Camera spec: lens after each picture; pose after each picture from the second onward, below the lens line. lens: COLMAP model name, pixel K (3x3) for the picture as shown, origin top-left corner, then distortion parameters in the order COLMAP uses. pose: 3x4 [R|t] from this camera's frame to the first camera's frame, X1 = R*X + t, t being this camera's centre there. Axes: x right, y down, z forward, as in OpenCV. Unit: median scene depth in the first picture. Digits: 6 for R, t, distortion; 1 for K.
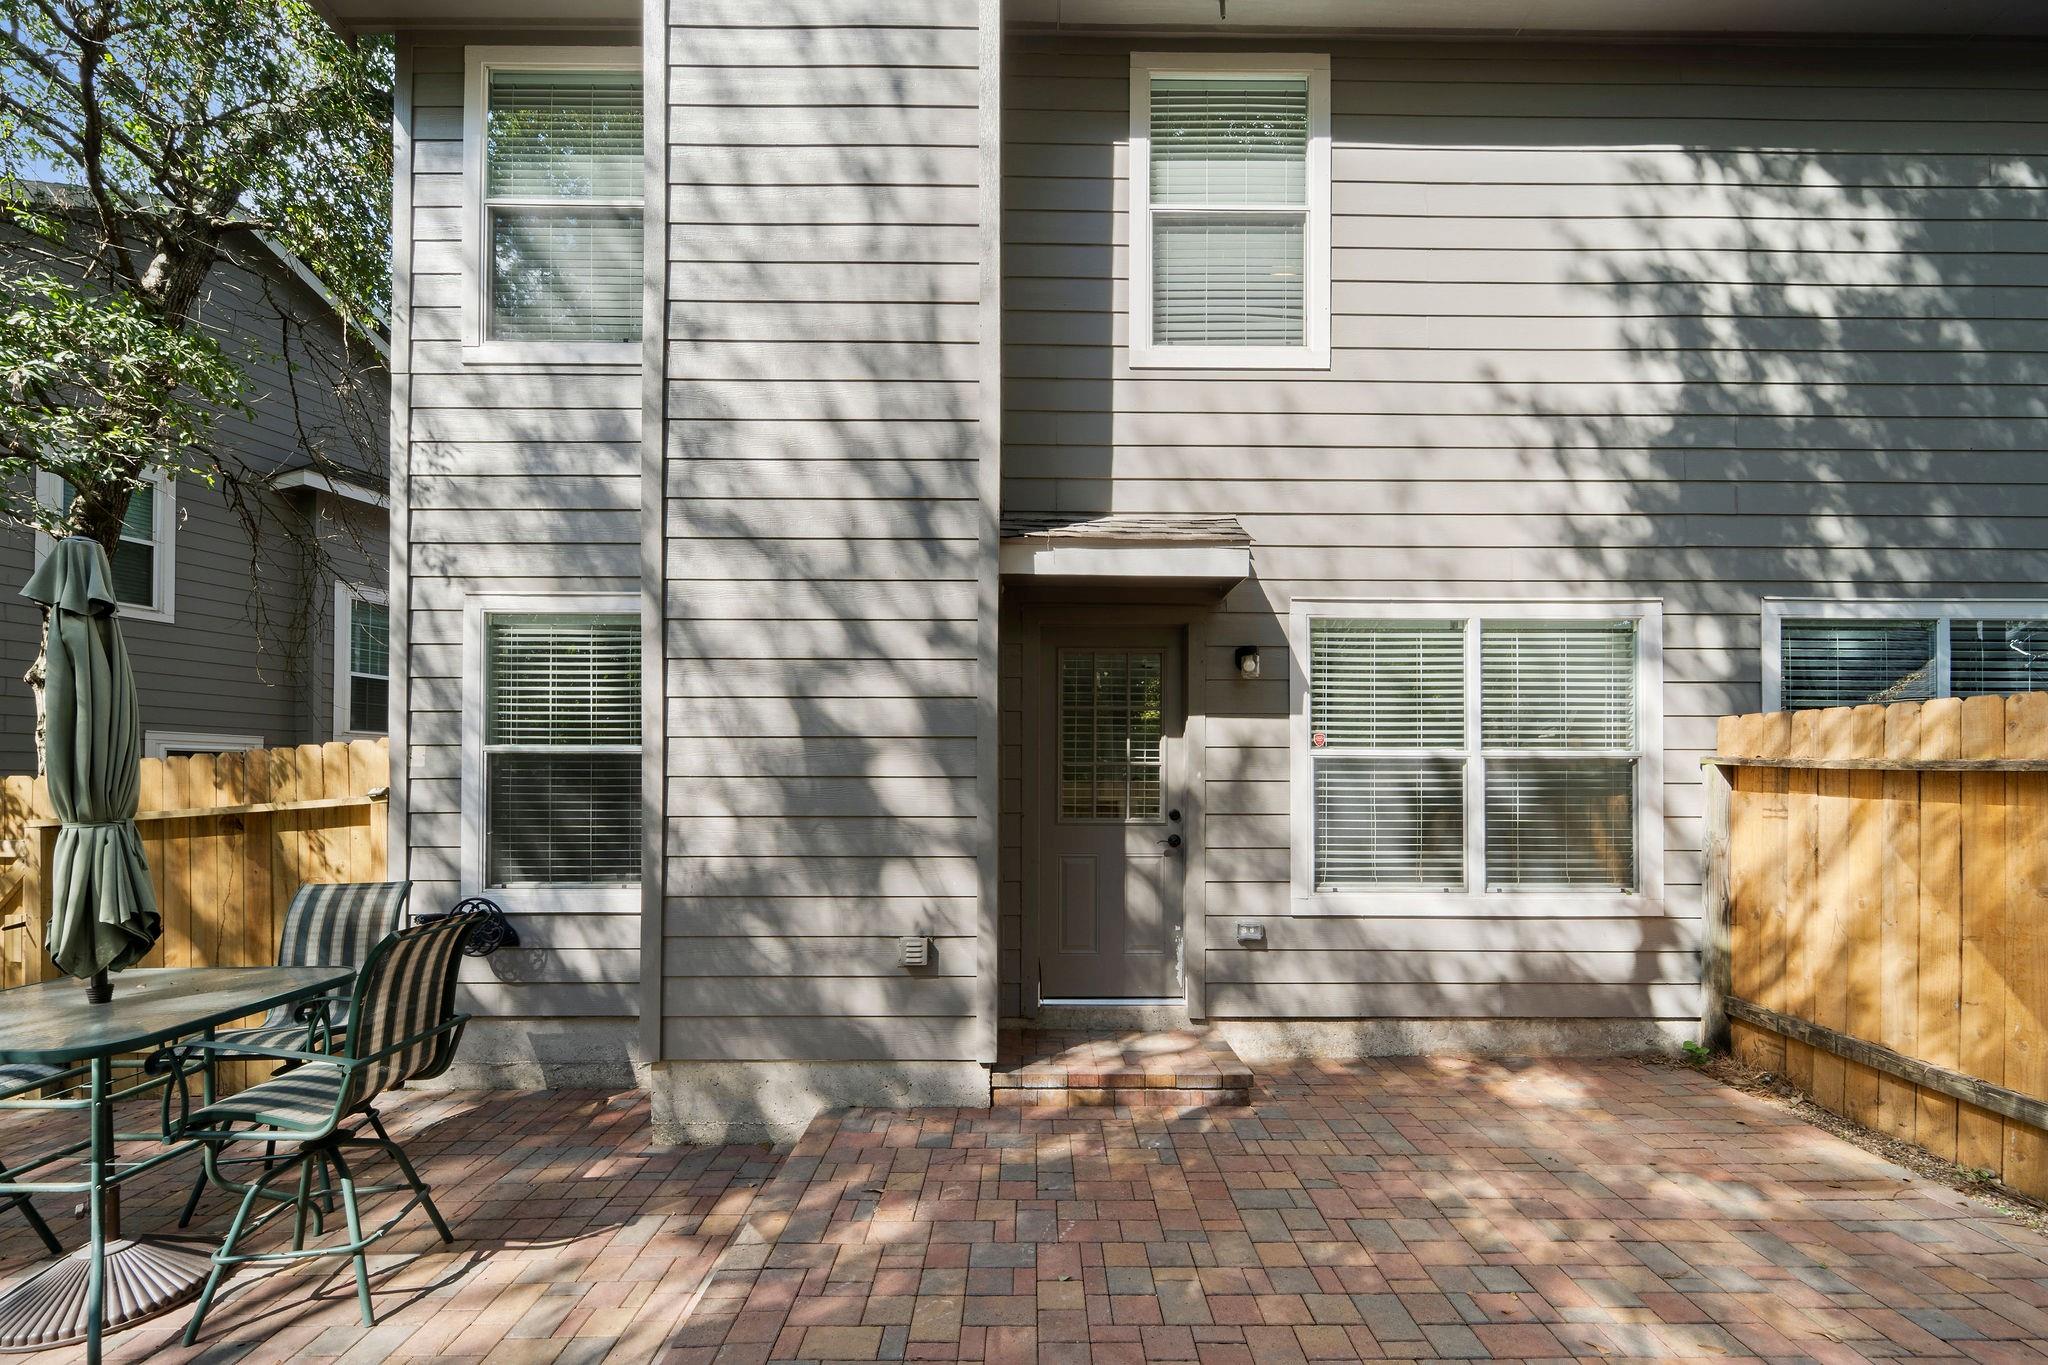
lens RADIAL K [[857.9, 0, 1024.9], [0, 857.9, 789.1], [0, 0, 1]] dist [-0.003379, -0.000184]
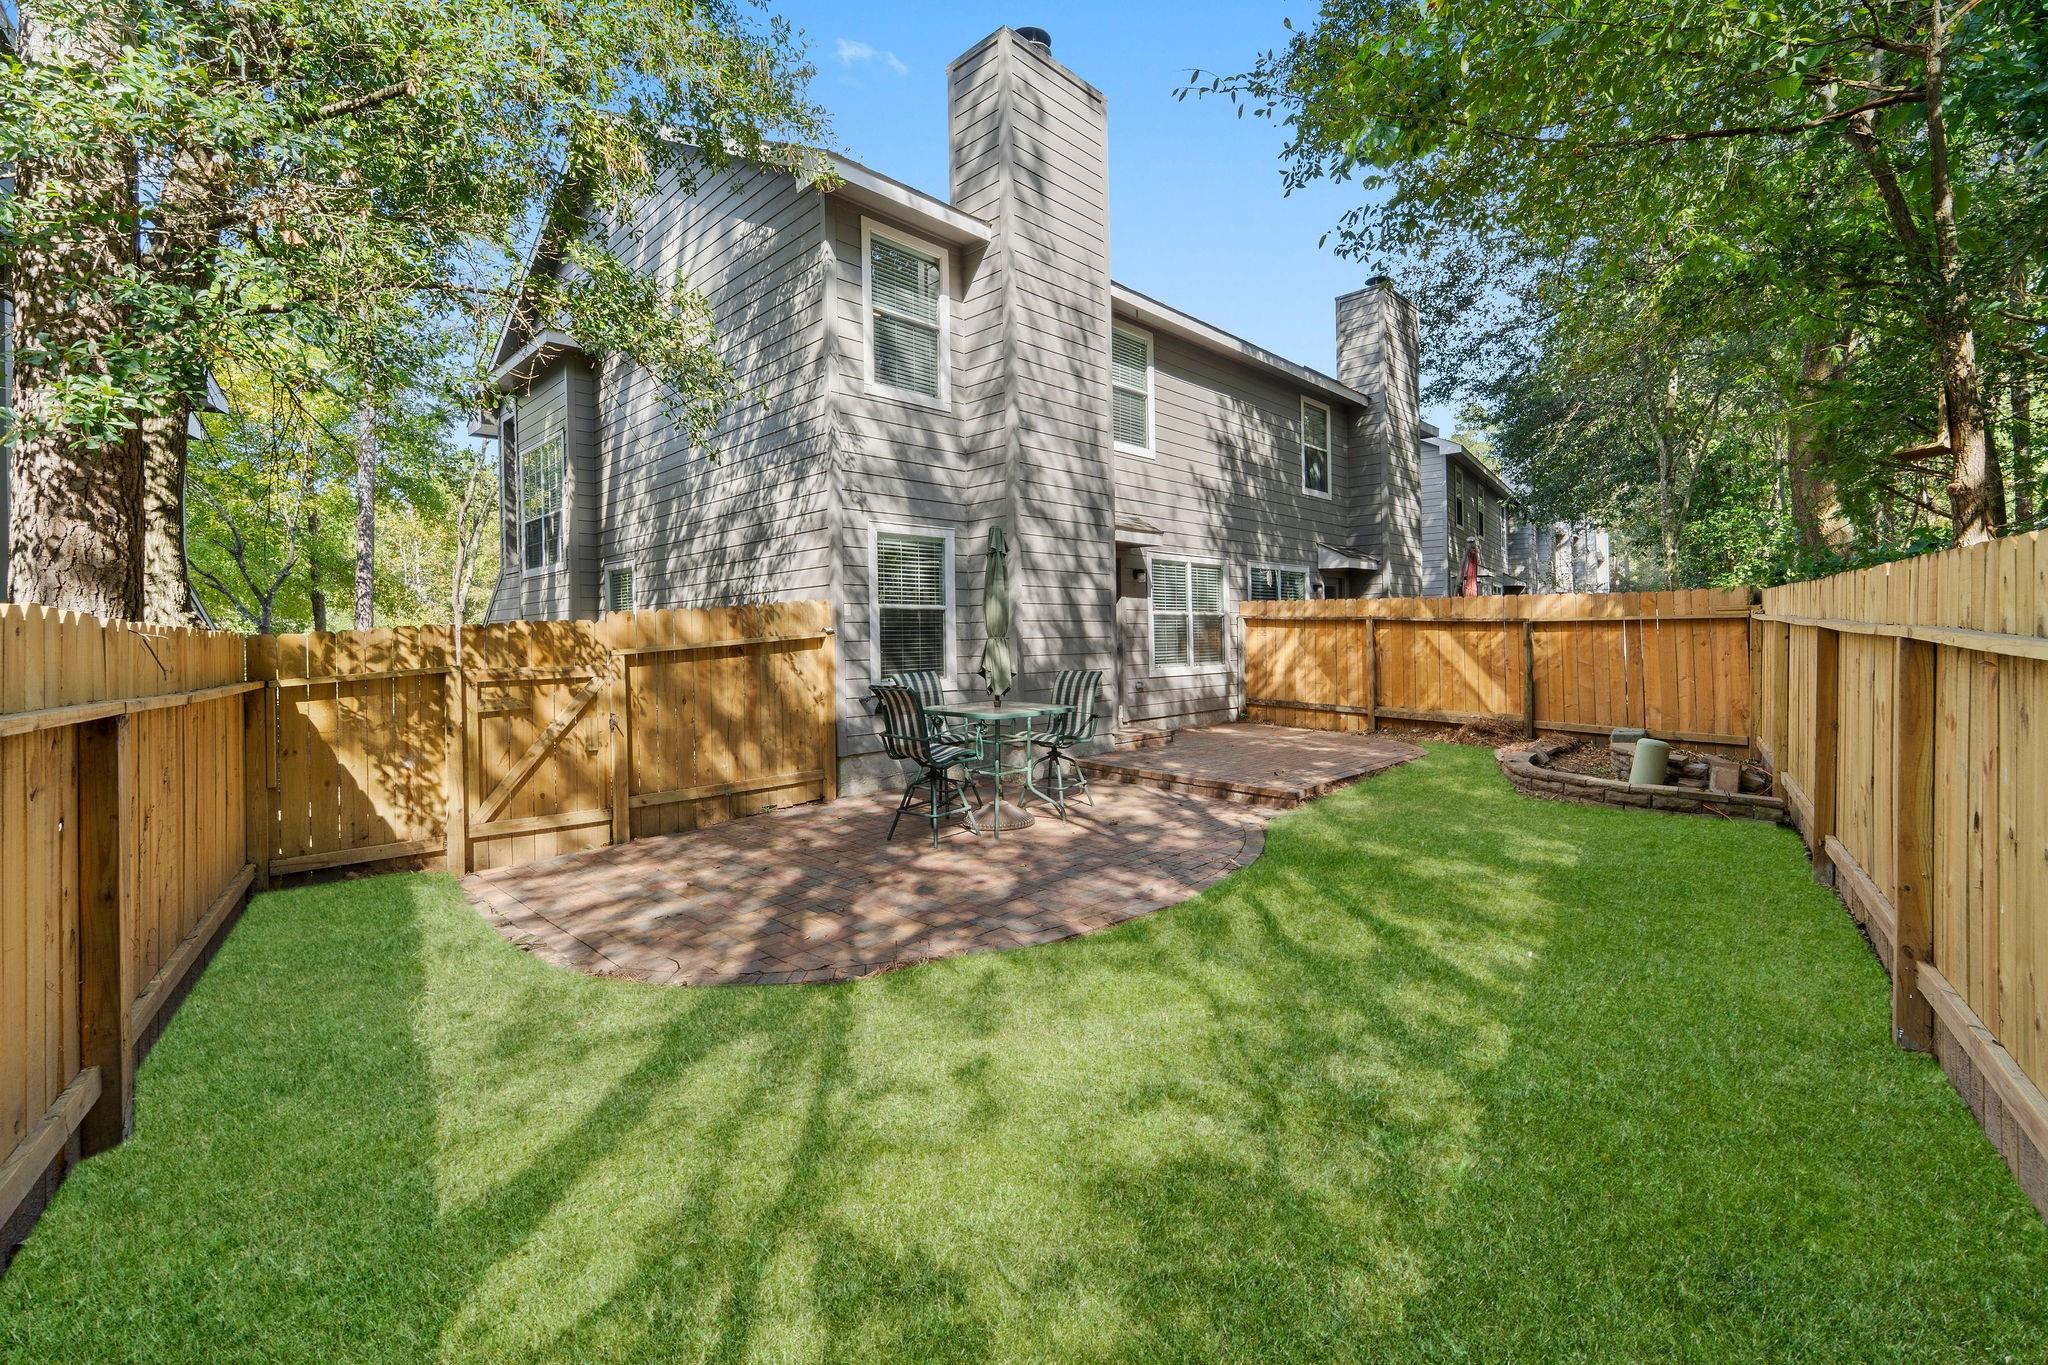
lens RADIAL K [[875.3, 0, 1053.5], [0, 875.3, 653.6], [0, 0, 1]] dist [-0.001019, -0.000087]
pose [[0.688277, -0.025186, 0.725010, -1.729768], [0.018499, 0.999681, 0.017166, 0.028696], [-0.725212, 0.001597, 0.688524, -0.551509]]
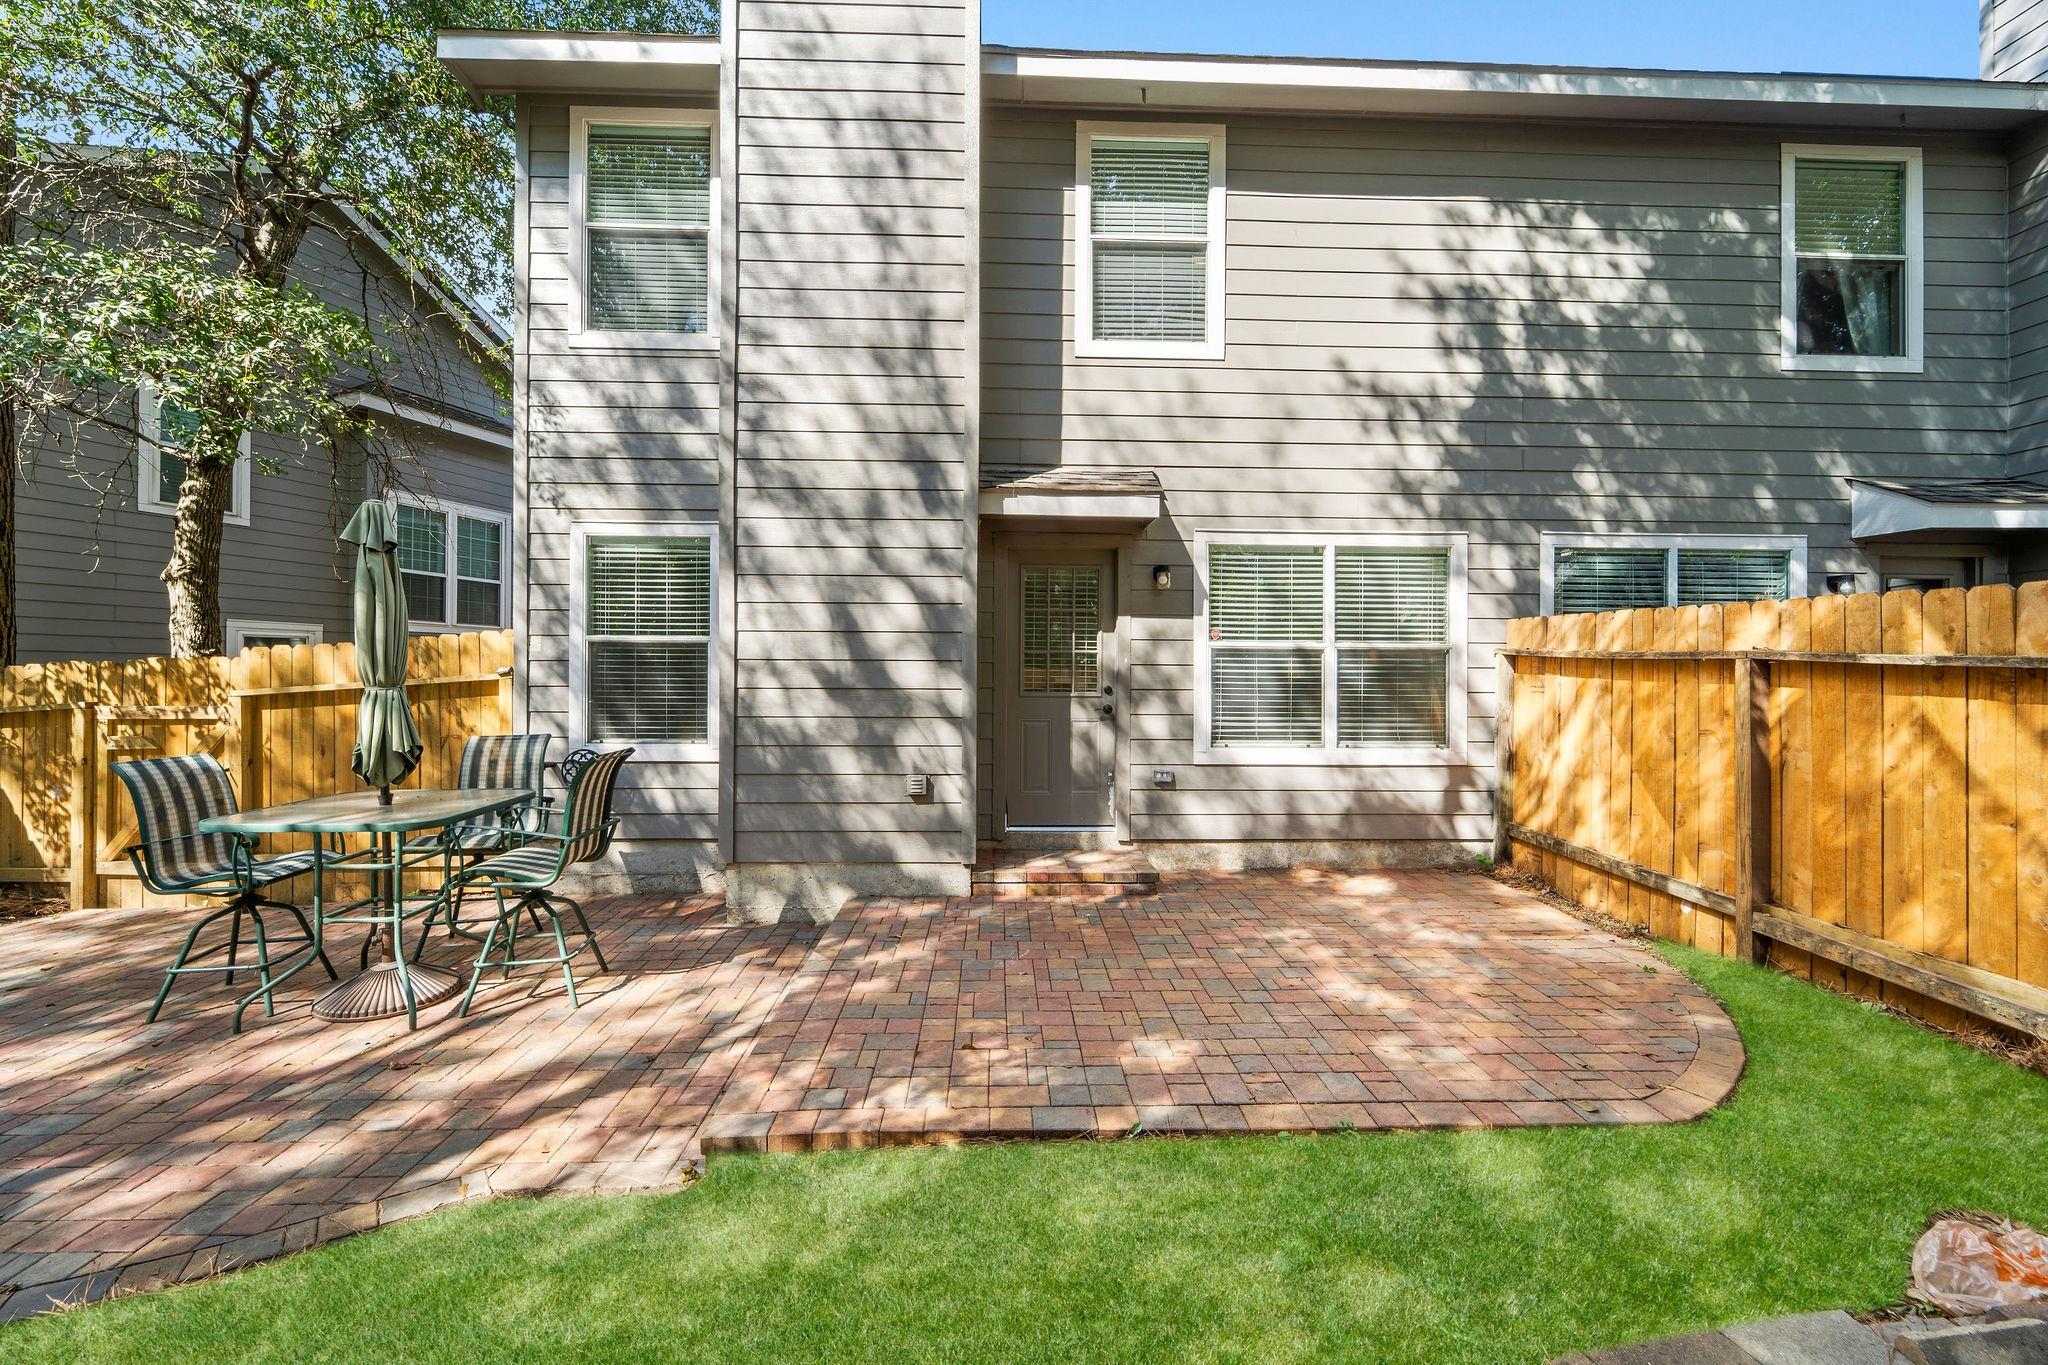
lens RADIAL K [[851.0, 0, 1024.0], [0, 851.0, 682.5], [0, 0, 1]] dist [0.000158, 0.000150]
pose [[0.999576, 0.003358, 0.028912, 0.005262], [-0.003502, 0.999982, 0.004914, 0.012263], [-0.028895, -0.005013, 0.999570, -0.331019]]
